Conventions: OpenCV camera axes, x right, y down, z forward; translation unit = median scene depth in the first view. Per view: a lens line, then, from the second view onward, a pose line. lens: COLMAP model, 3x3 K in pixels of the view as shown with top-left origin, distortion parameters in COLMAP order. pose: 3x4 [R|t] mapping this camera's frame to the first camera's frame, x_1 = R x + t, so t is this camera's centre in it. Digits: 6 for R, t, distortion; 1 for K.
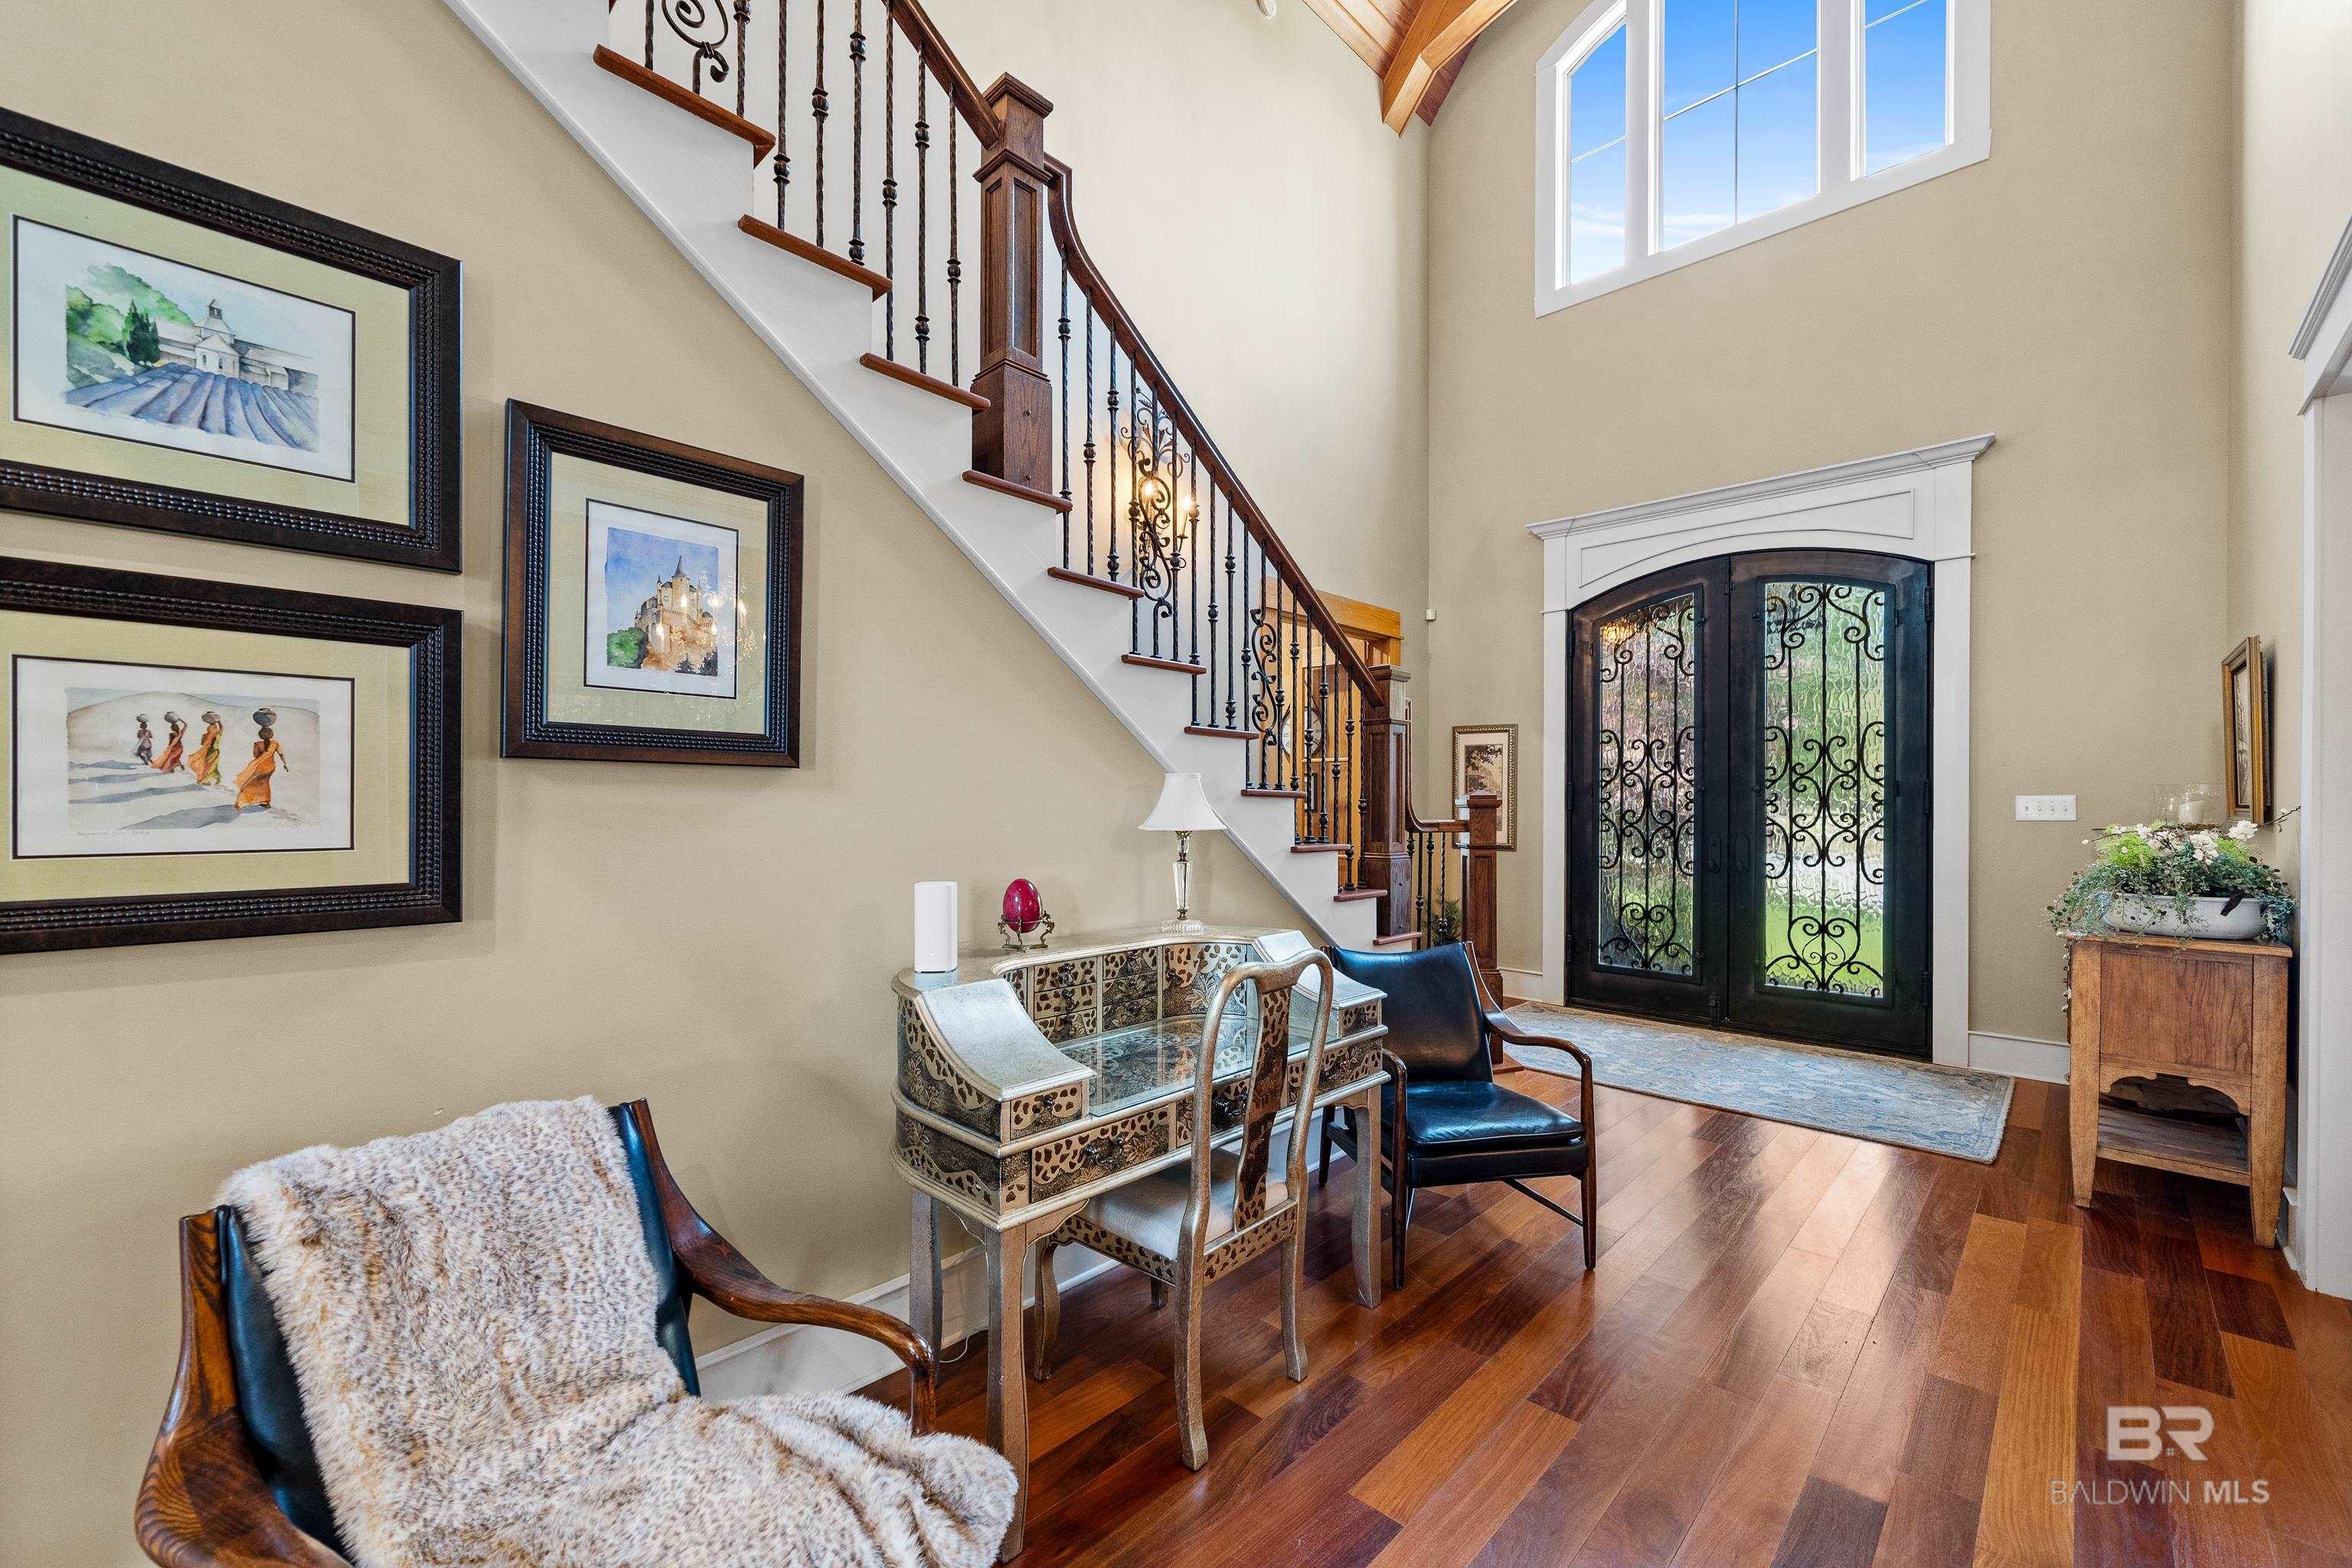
lens RADIAL K [[953.5, 0, 1172.0], [0, 953.5, 805.6], [0, 0, 1]] dist [-0.003103, -0.000033]
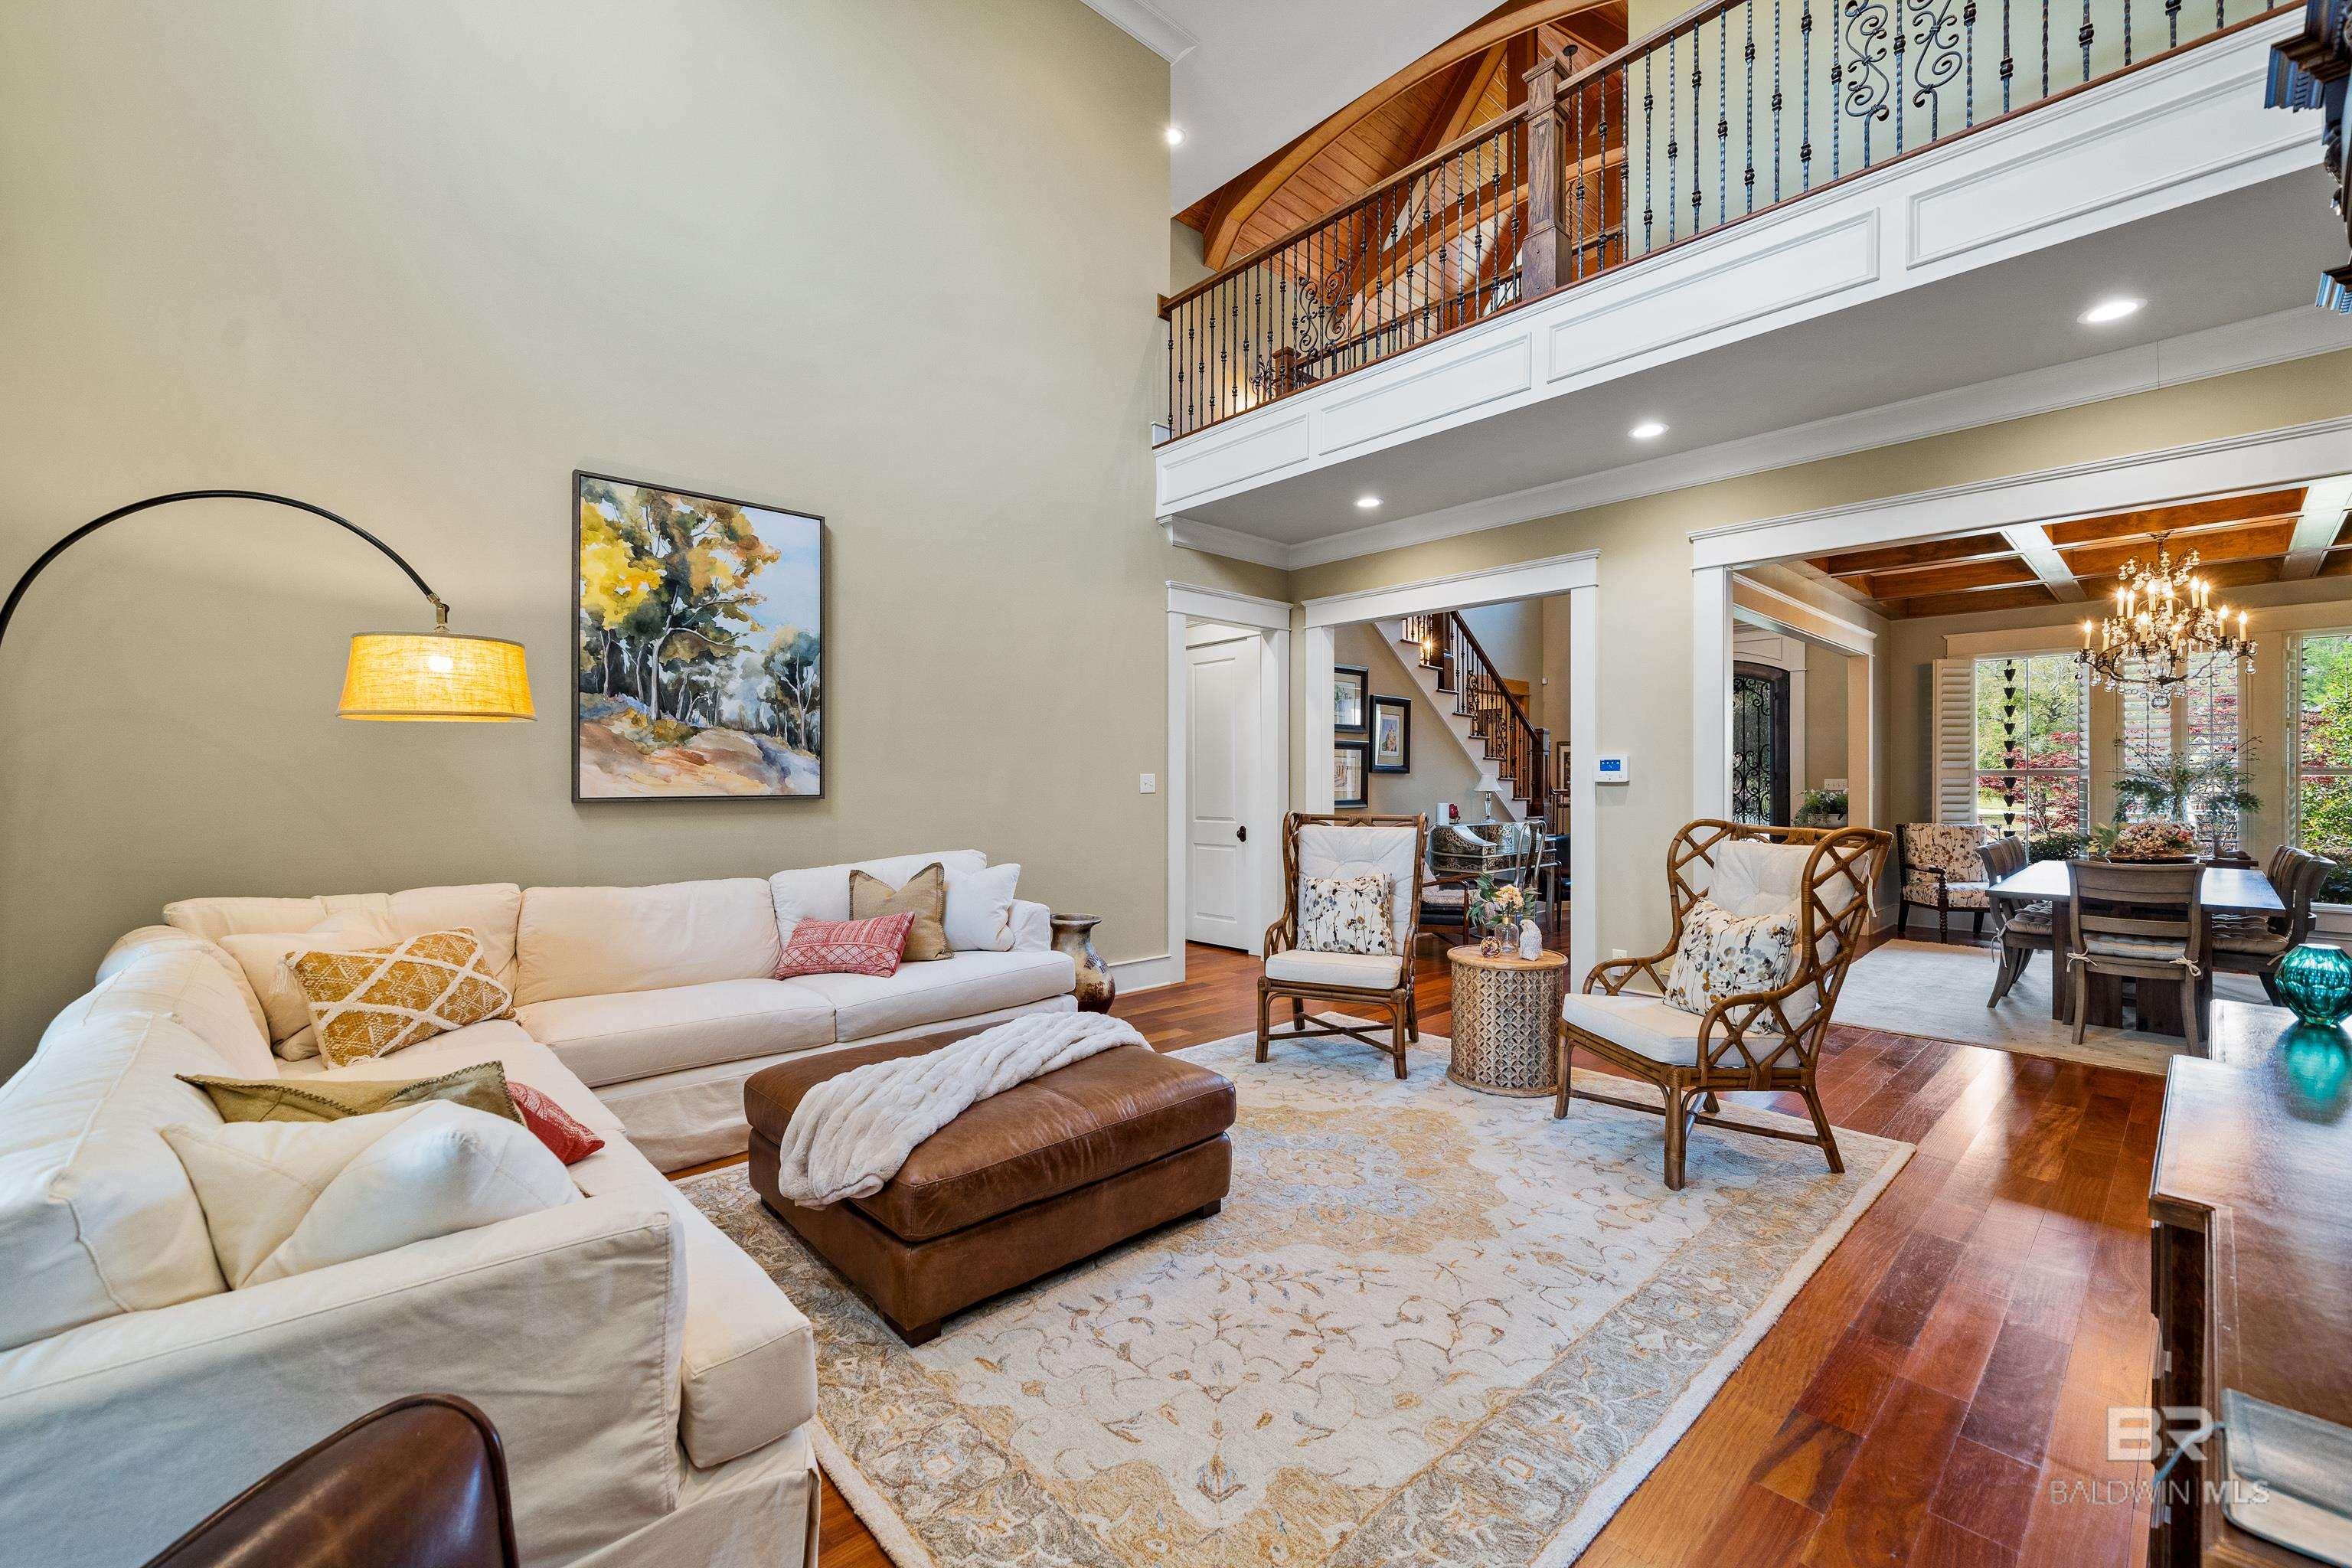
lens RADIAL K [[951.4, 0, 1176.0], [0, 951.4, 777.5], [0, 0, 1]] dist [-0.002296, -0.000187]
pose [[0.997938, -0.000248, -0.064186, -1.146692], [-0.000121, 0.999984, -0.005733, -0.000265], [0.064187, 0.005729, 0.997921, -3.108443]]
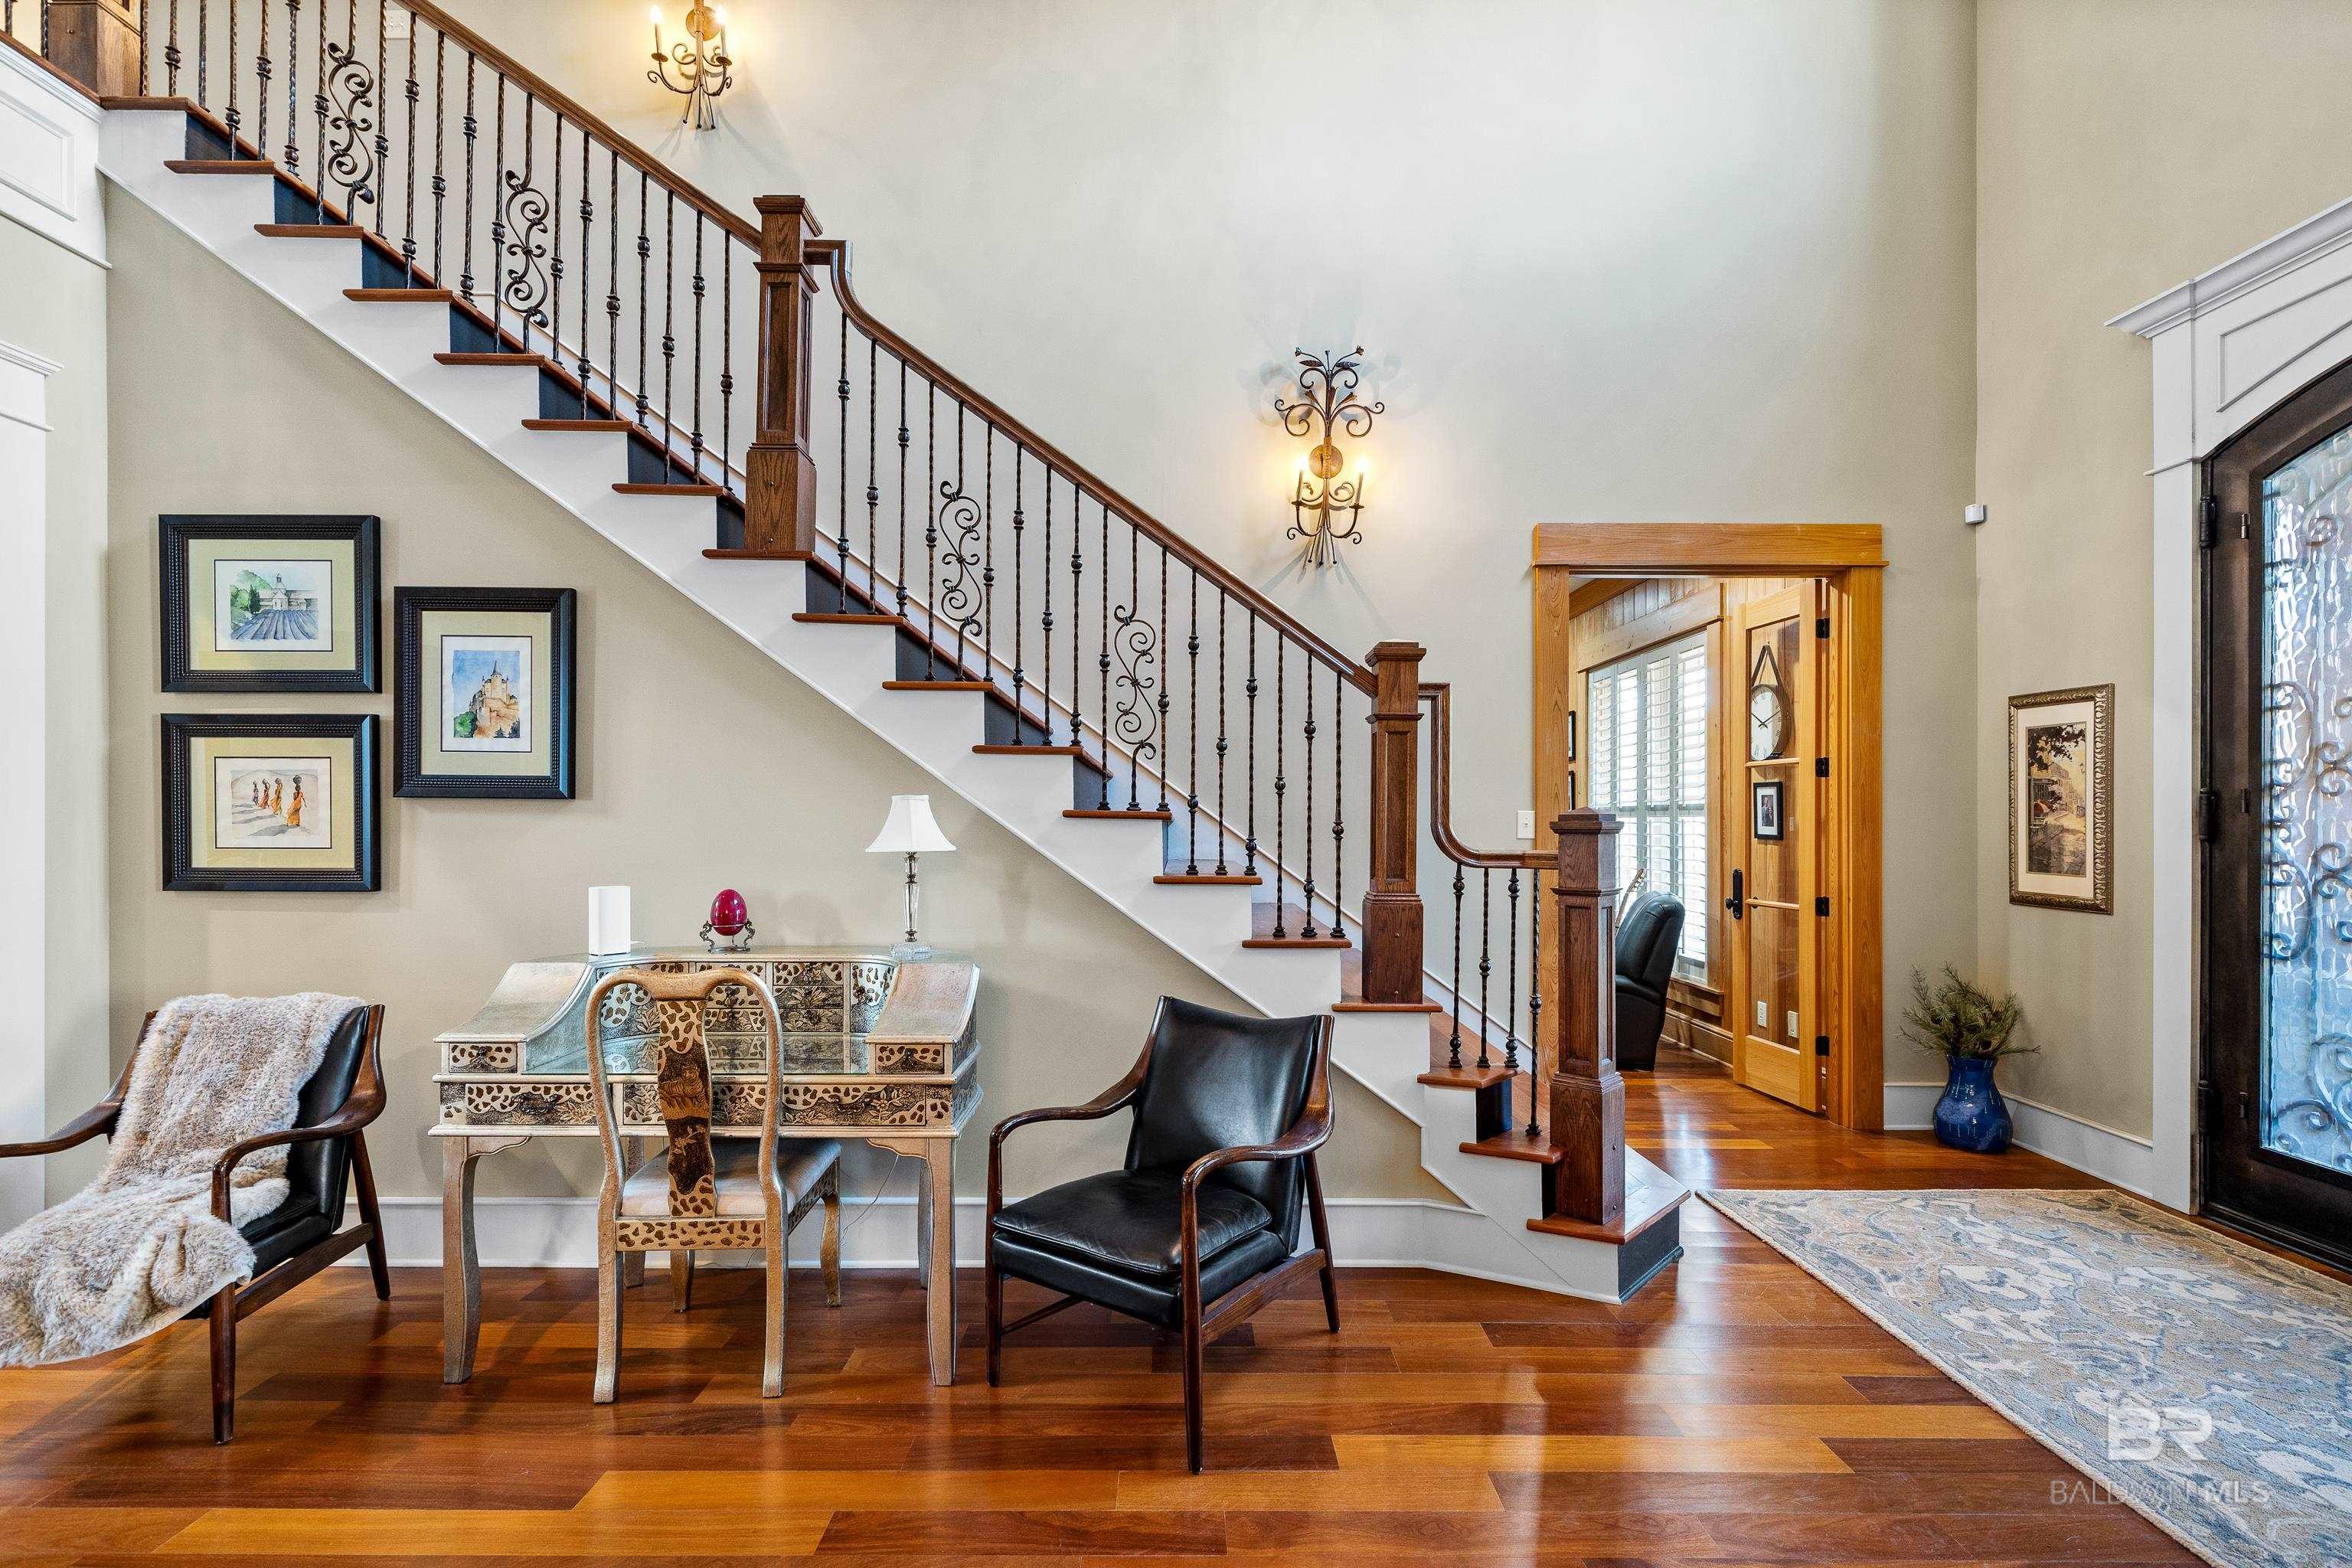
lens RADIAL K [[1057.2, 0, 1175.3], [0, 1057.2, 821.9], [0, 0, 1]] dist [-0.000637, -0.000550]
pose [[0.691433, -0.000621, -0.722440, 1.380016], [-0.003931, 0.999982, -0.004622, -0.002633], [0.722430, 0.006036, 0.691418, 0.594749]]
